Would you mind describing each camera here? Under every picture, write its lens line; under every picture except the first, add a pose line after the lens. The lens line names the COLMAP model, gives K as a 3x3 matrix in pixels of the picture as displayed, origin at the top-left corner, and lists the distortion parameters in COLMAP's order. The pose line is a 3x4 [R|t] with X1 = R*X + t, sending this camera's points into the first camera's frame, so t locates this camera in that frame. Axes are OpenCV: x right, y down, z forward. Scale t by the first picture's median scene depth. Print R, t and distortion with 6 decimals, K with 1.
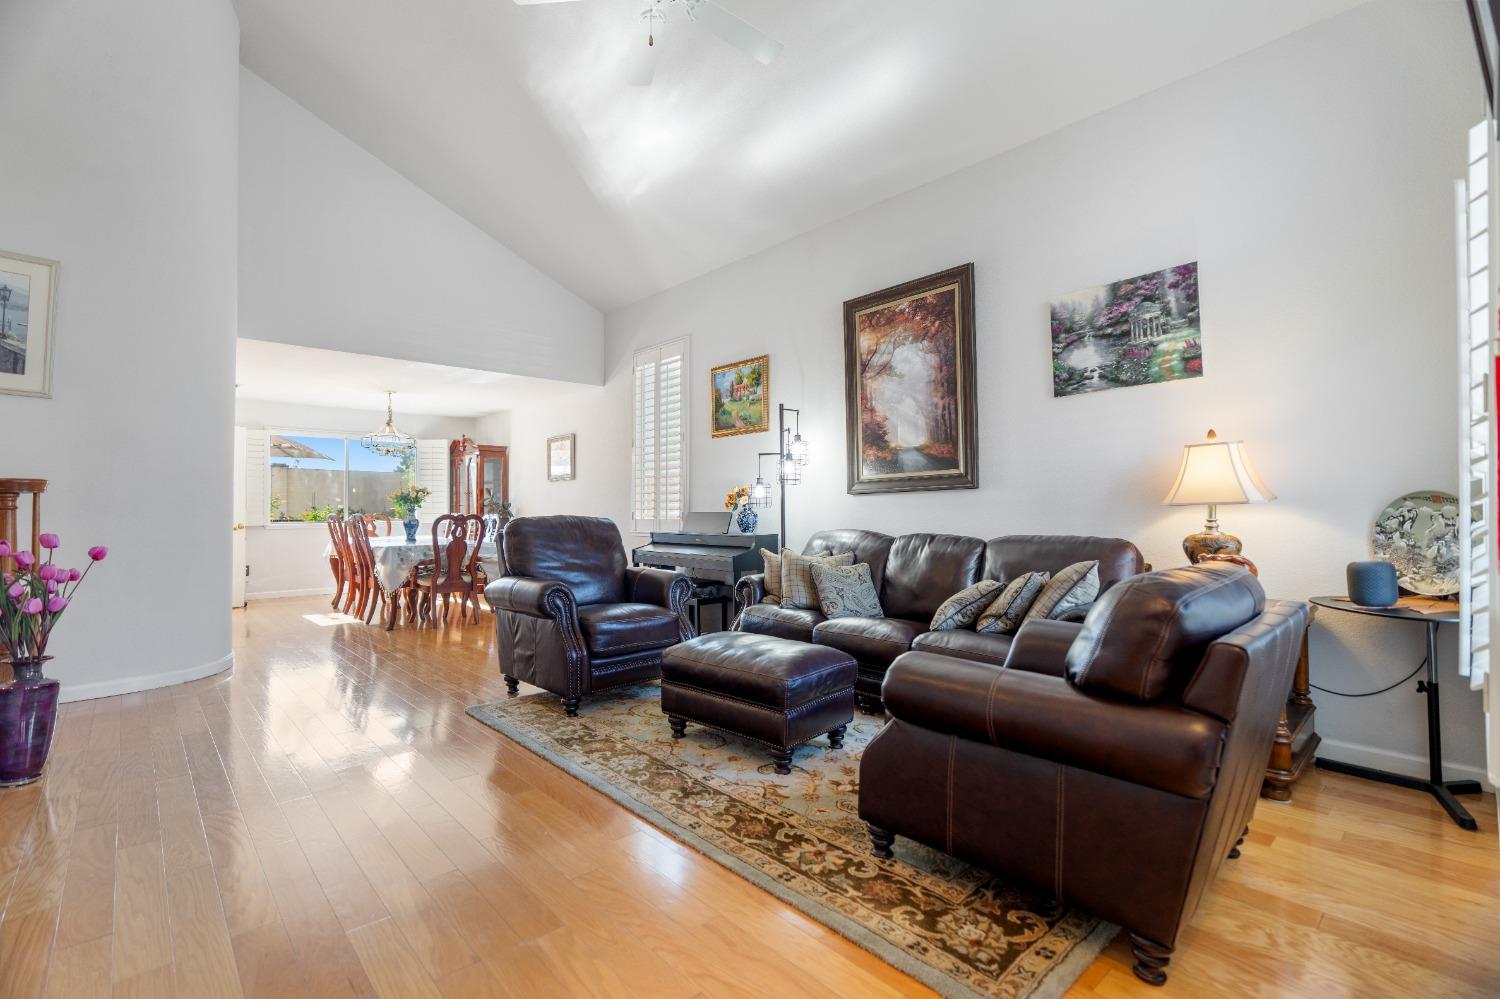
lens RADIAL K [[686.5, 0, 745.3], [0, 686.5, 507.2], [0, 0, 1]] dist [-0.007503, 0.003994]
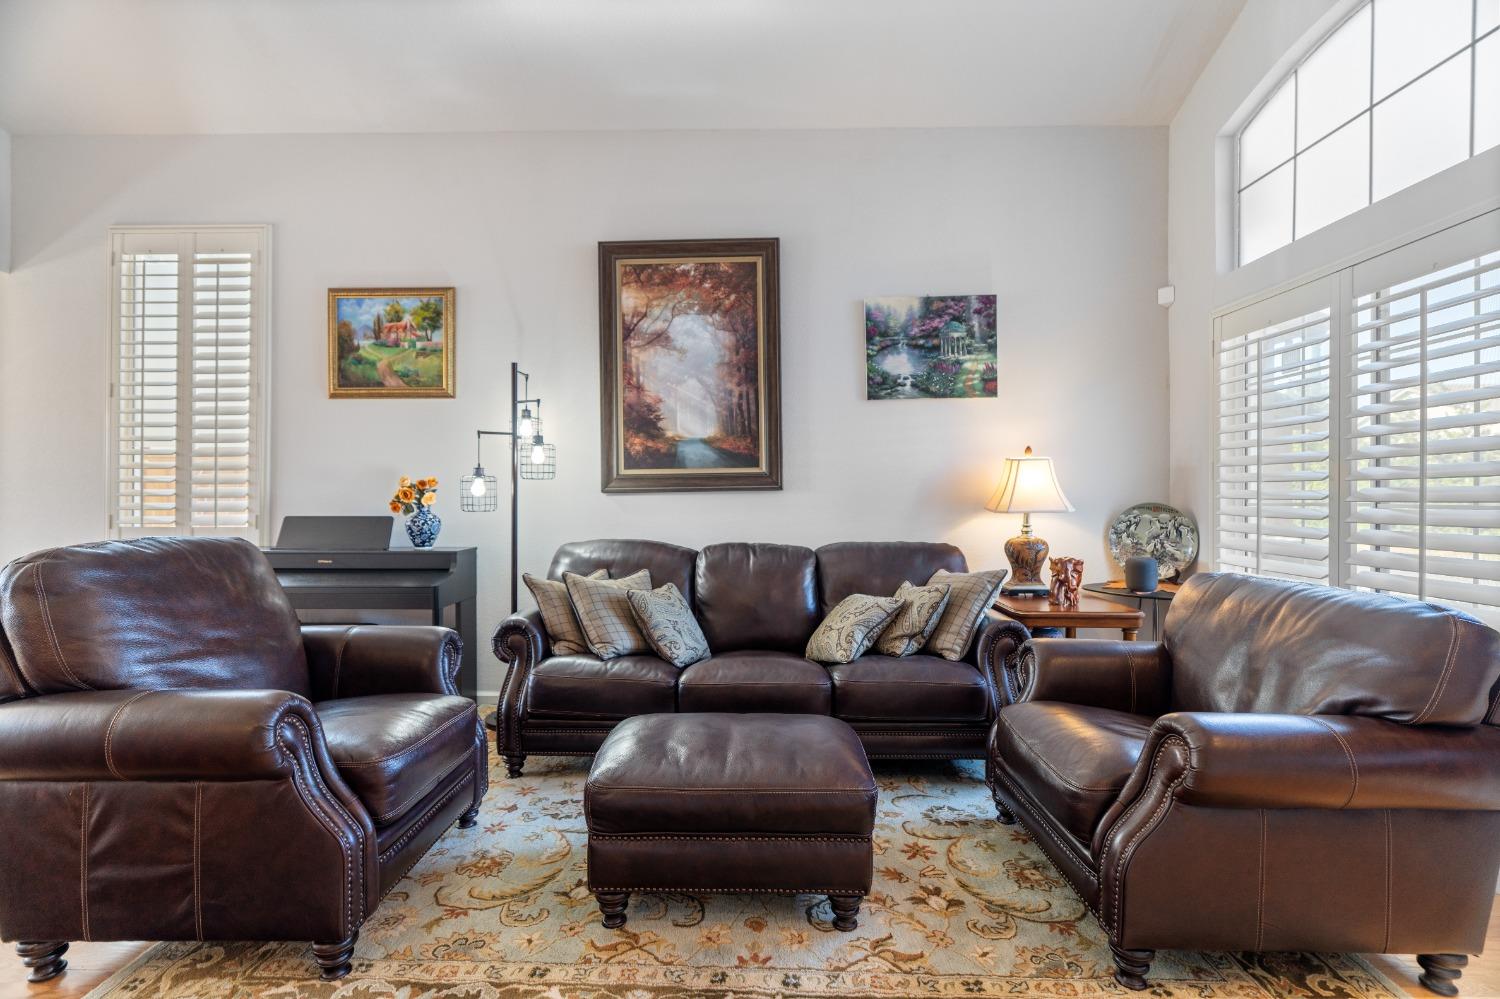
lens RADIAL K [[686.5, 0, 747.6], [0, 686.5, 495.3], [0, 0, 1]] dist [-0.007503, 0.003994]
pose [[0.687506, 0.005134, 0.726160, -0.338870], [-0.007841, 0.999969, 0.000354, -0.020350], [-0.726136, -0.005937, 0.687526, 0.402435]]
